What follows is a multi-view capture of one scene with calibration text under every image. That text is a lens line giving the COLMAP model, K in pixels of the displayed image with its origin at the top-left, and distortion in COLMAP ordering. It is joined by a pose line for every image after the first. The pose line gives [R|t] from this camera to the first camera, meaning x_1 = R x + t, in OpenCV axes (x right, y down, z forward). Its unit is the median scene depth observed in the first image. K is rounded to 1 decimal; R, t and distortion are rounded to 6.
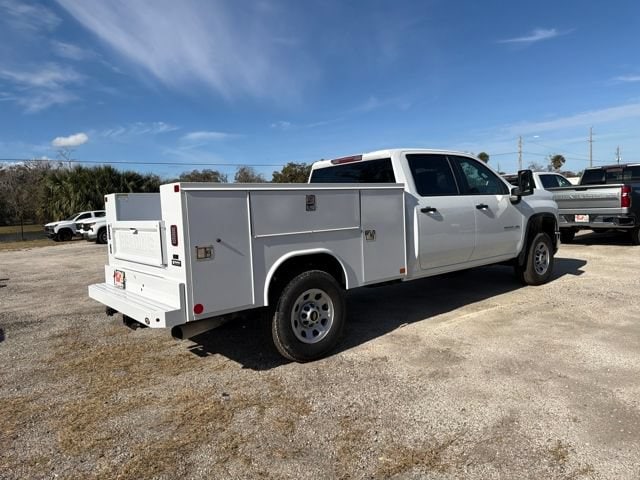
lens RADIAL K [[450.4, 0, 315.6], [0, 450.4, 239.7], [0, 0, 1]] dist [0.063473, -0.079345]
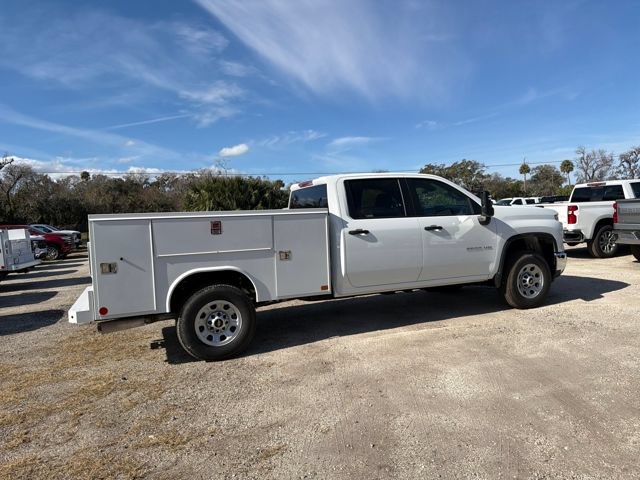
lens RADIAL K [[447.8, 0, 321.6], [0, 447.8, 252.7], [0, 0, 1]] dist [0.067508, -0.082481]
pose [[0.955631, 0.030825, -0.292948, 0.553384], [-0.024174, 0.999362, 0.026299, -0.049956], [0.293571, -0.018051, 0.955767, -0.045154]]
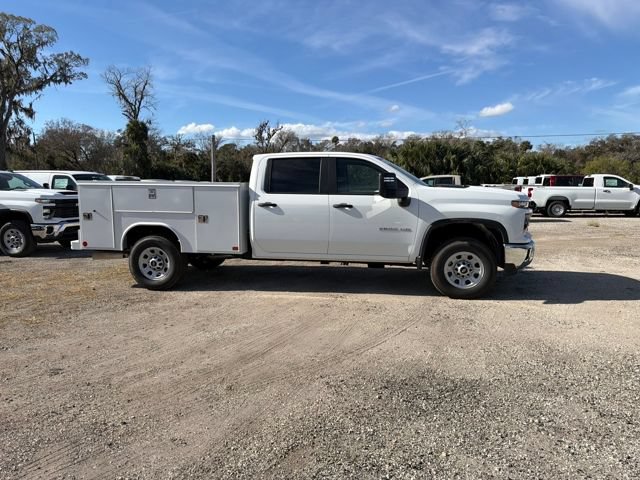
lens RADIAL K [[452.7, 0, 318.0], [0, 452.7, 270.7], [0, 0, 1]] dist [0.077900, -0.078434]
pose [[0.672842, 0.185427, -0.716170, 1.474817], [-0.089480, 0.981369, 0.170024, -0.131121], [0.734355, -0.050317, 0.676899, 0.288583]]
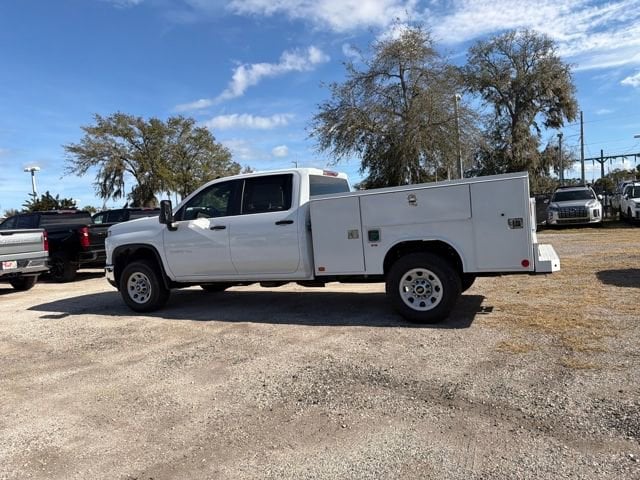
lens RADIAL K [[447.1, 0, 317.0], [0, 447.1, 240.9], [0, 0, 1]] dist [0.064242, -0.086987]
pose [[-0.425911, 0.037854, 0.903973, -1.242174], [0.161768, 0.986211, 0.034920, -0.062909], [-0.890186, 0.161107, -0.426161, 2.003933]]
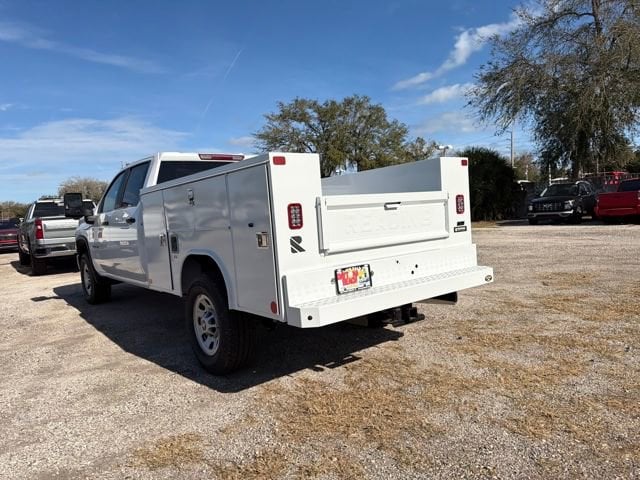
lens RADIAL K [[450.4, 0, 315.6], [0, 450.4, 239.7], [0, 0, 1]] dist [0.063473, -0.079345]
pose [[0.028930, -0.013745, 0.999487, -1.116462], [0.140192, 0.990078, 0.009558, 0.013491], [-0.989702, 0.139843, 0.030570, 1.030907]]
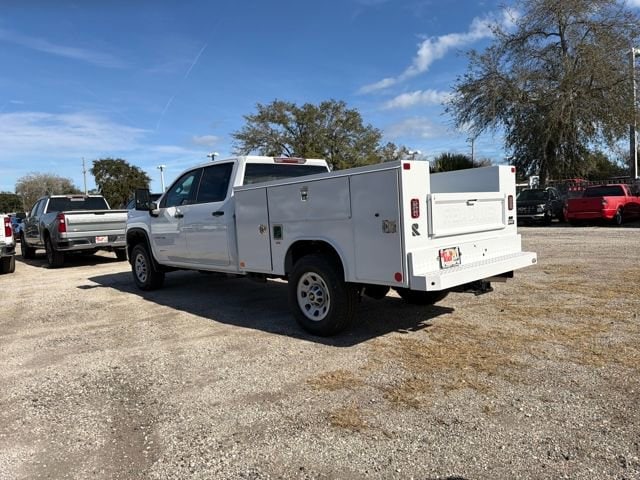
lens RADIAL K [[447.6, 0, 315.9], [0, 447.6, 241.9], [0, 0, 1]] dist [0.081940, -0.117520]
pose [[-0.052155, -0.016143, 0.998509, -1.311849], [0.128529, 0.991445, 0.022742, 0.001769], [-0.990333, 0.129523, -0.049634, 1.307010]]
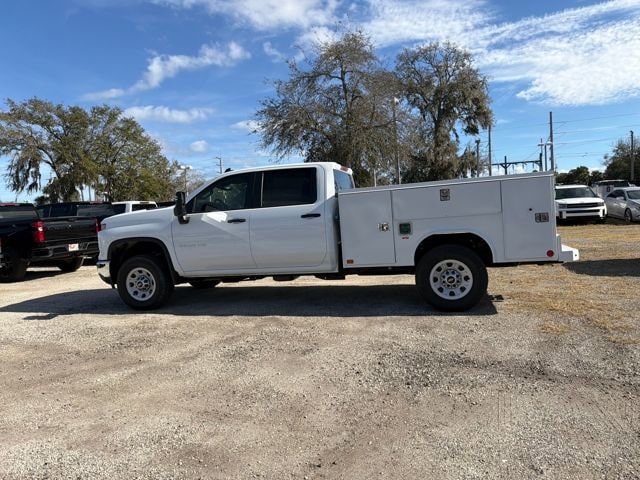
lens RADIAL K [[447.7, 0, 316.3], [0, 447.7, 236.7], [0, 0, 1]] dist [0.062560, -0.087711]
pose [[-0.575225, 0.042249, 0.816904, -1.100615], [0.152714, 0.986654, 0.056505, -0.097549], [-0.803614, 0.157256, -0.574000, 2.282154]]
